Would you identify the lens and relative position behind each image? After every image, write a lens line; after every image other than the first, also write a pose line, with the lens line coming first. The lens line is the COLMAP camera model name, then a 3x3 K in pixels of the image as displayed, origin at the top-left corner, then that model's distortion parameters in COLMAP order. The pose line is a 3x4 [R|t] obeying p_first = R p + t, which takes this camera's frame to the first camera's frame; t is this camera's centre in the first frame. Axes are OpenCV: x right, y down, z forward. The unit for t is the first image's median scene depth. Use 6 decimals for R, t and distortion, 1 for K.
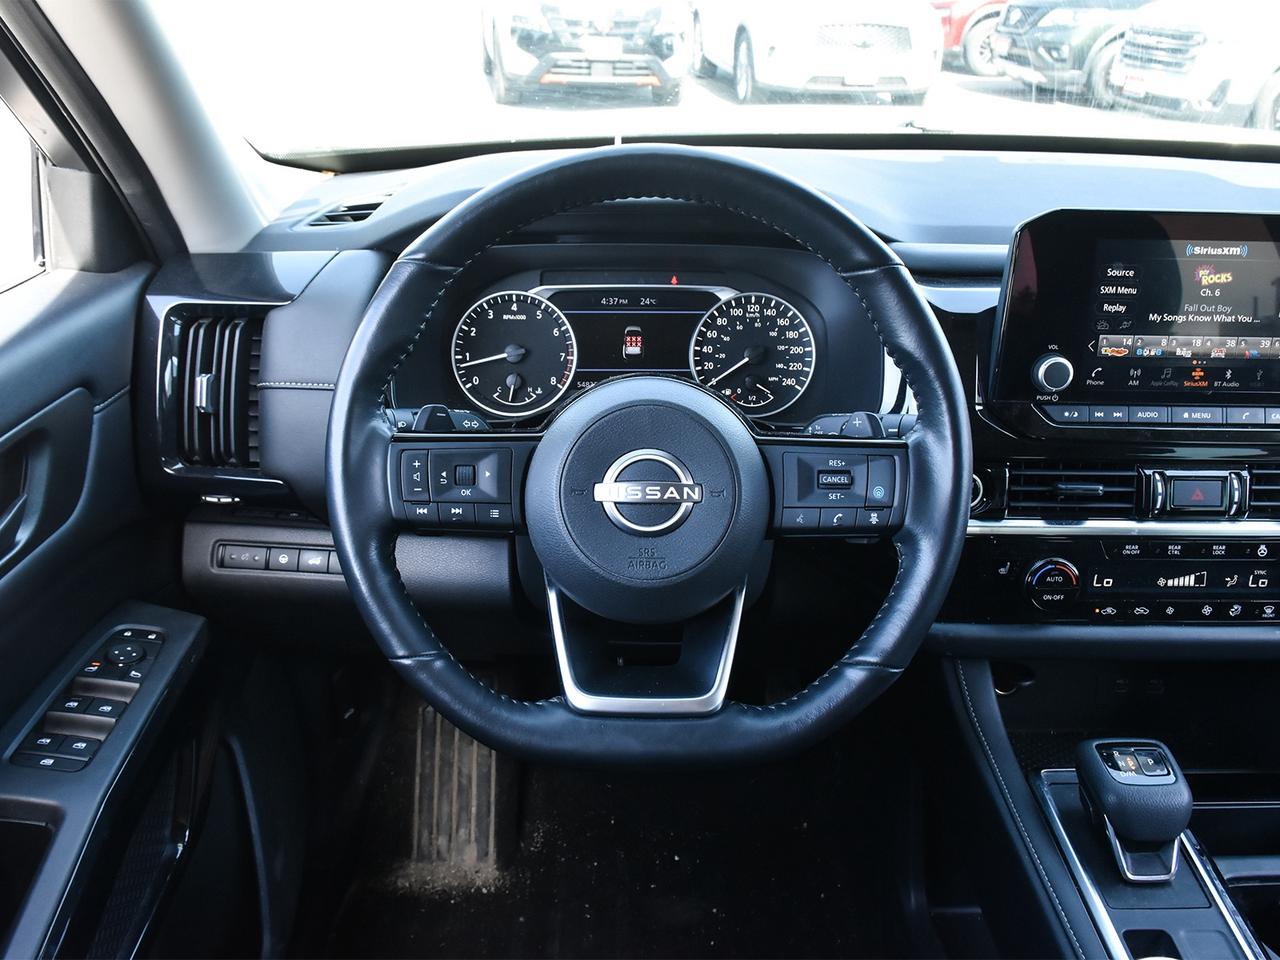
lens RADIAL K [[1074.2, 0, 640.0], [0, 1074.2, 480.0], [0, 0, 1]] dist [-0.031974, 0.007628]
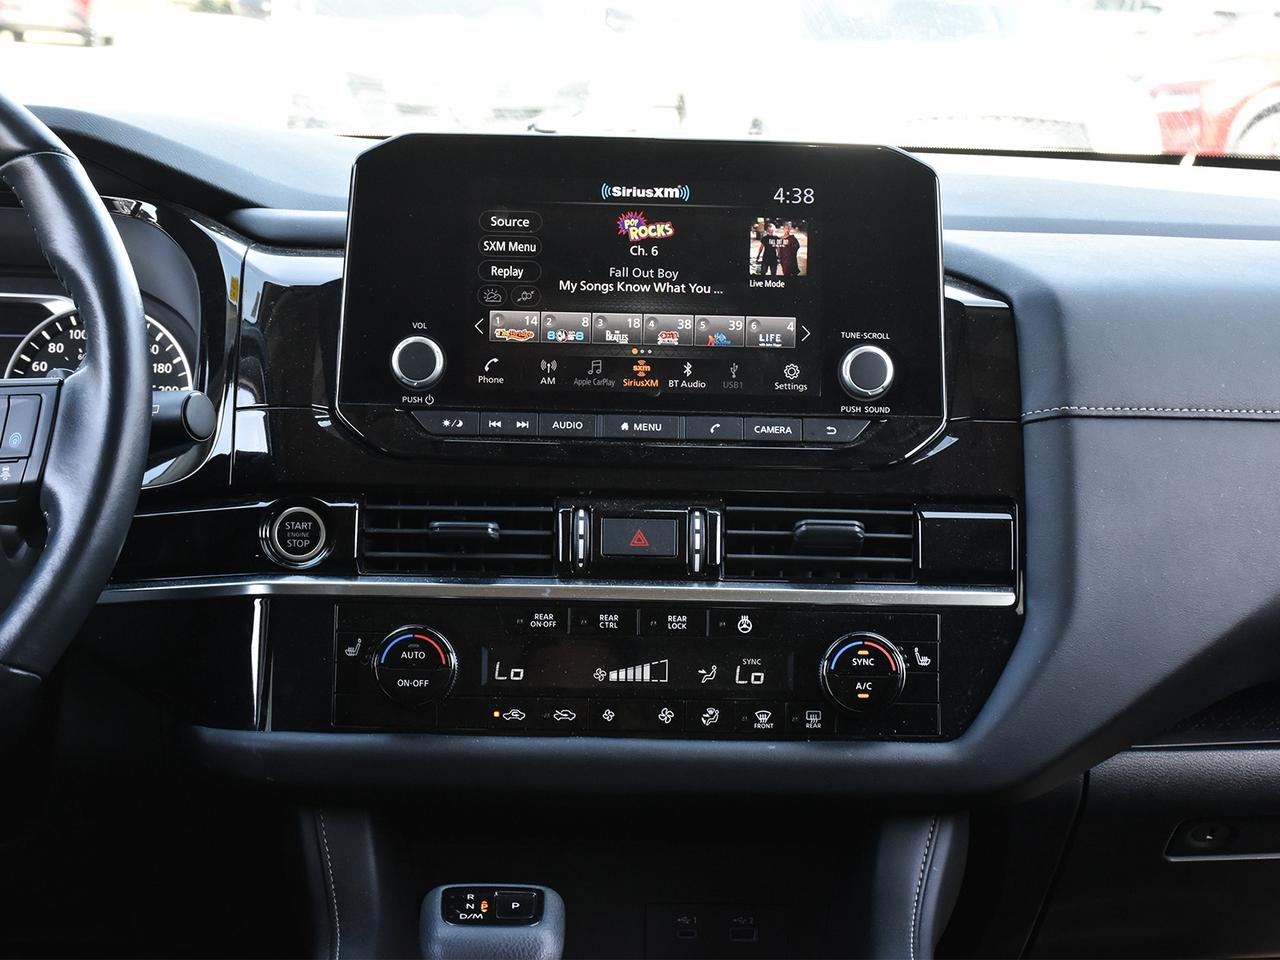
lens RADIAL K [[2377.3, 0, 621.6], [0, 2377.3, 477.1], [0, 0, 1]] dist [-0.019283, 0.165906]
pose [[0.999976, 0.006885, 0.000736, 0.511029], [-0.006462, 0.966142, -0.257930, 0.364868], [-0.002487, 0.257919, 0.966163, -0.465653]]
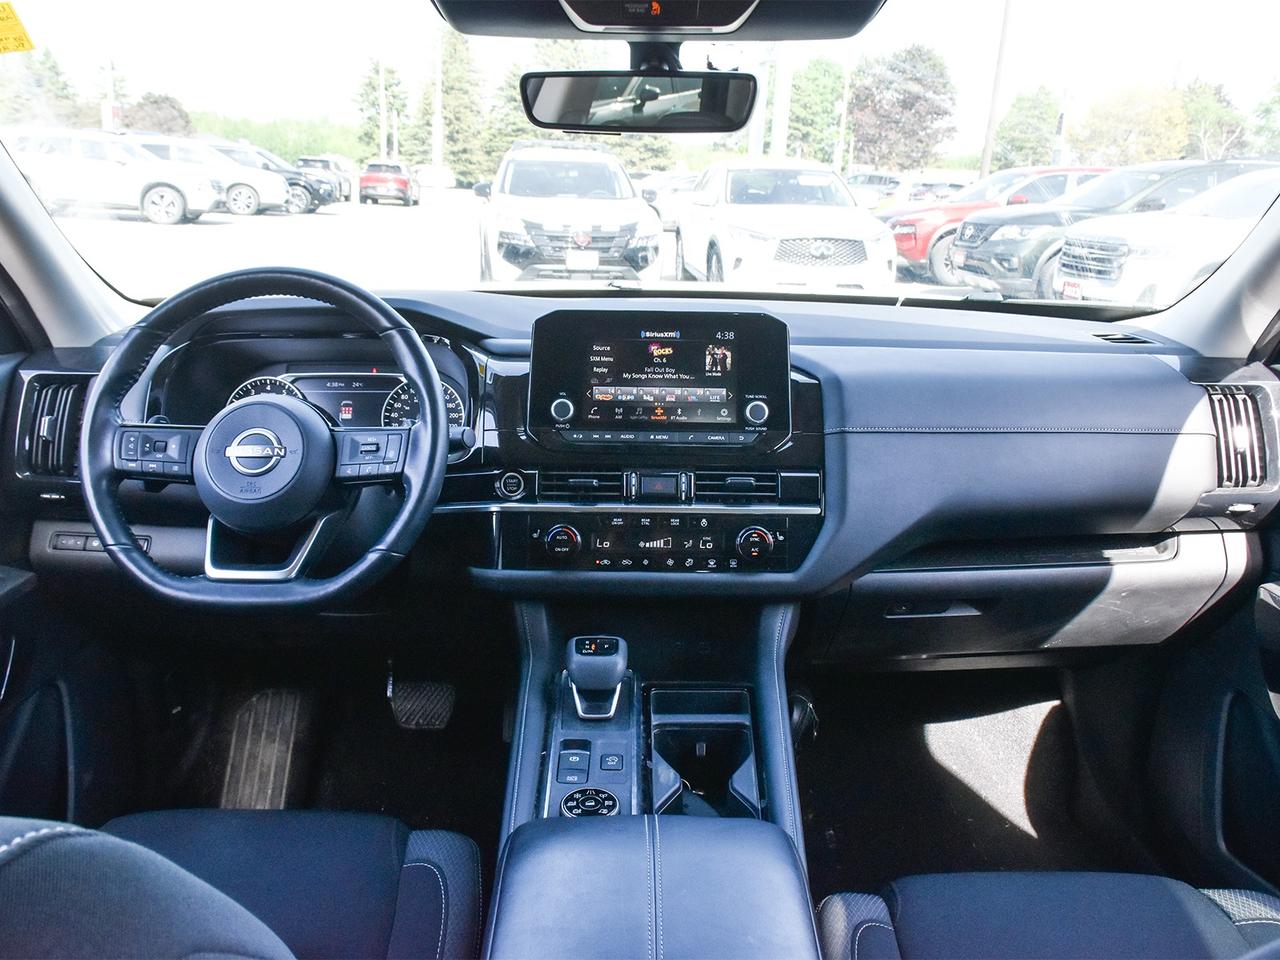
lens RADIAL K [[1074.2, 0, 640.0], [0, 1074.2, 480.0], [0, 0, 1]] dist [-0.031974, 0.007628]
pose [[0.999952, 0.000993, -0.009746, 0.511760], [-0.002777, 0.982768, -0.184823, 0.297210], [0.009394, 0.184841, 0.982724, -0.555008]]
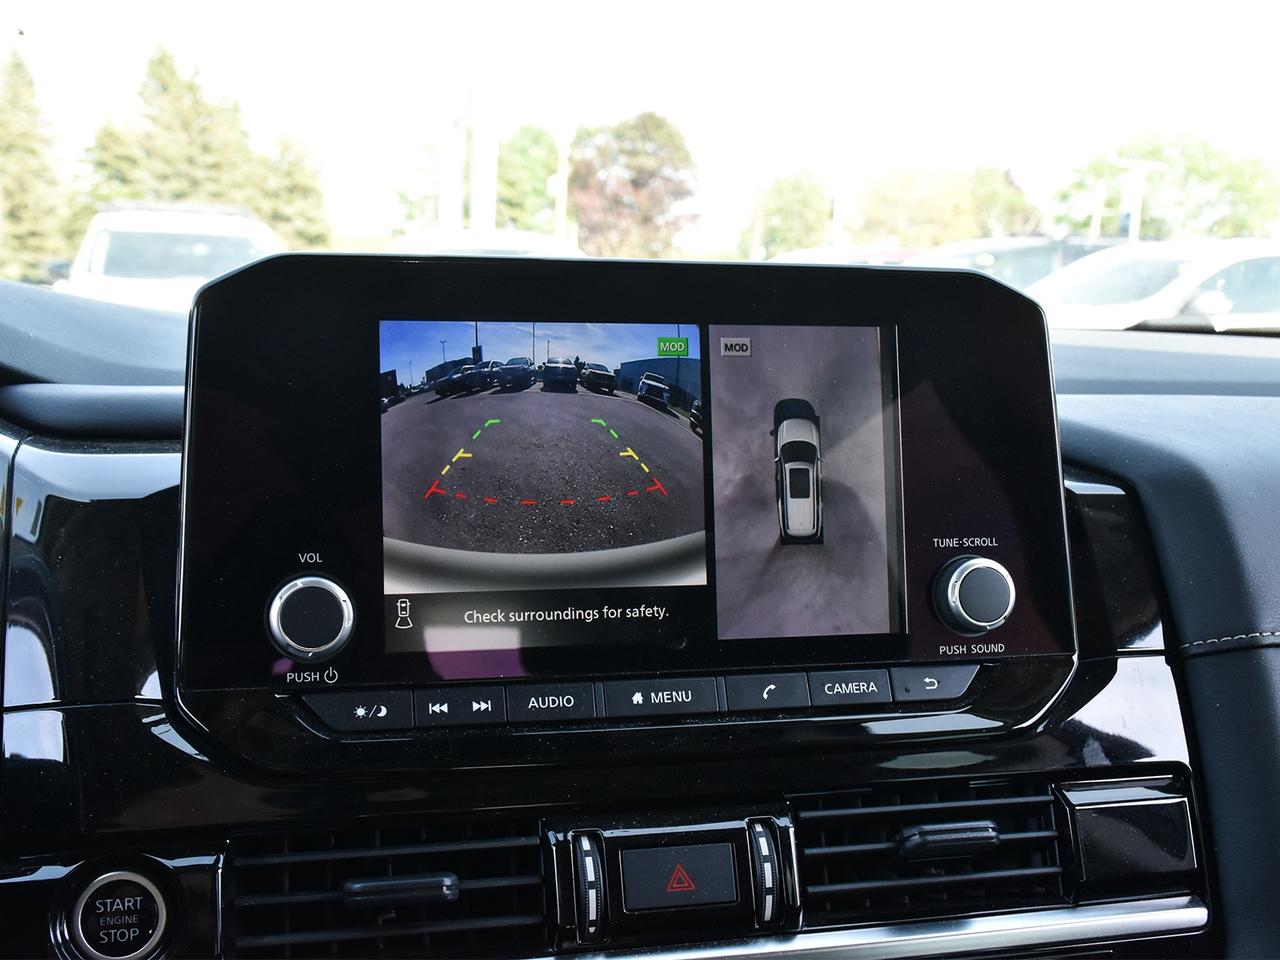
lens RADIAL K [[1451.9, 0, 619.5], [0, 1451.9, 483.6], [0, 0, 1]] dist [-0.013937, 0.003564]
pose [[0.977202, -0.028376, 0.210408, 0.380866], [0.093406, 0.947426, -0.306037, 0.039433], [-0.190662, 0.318714, 0.928477, 0.410001]]
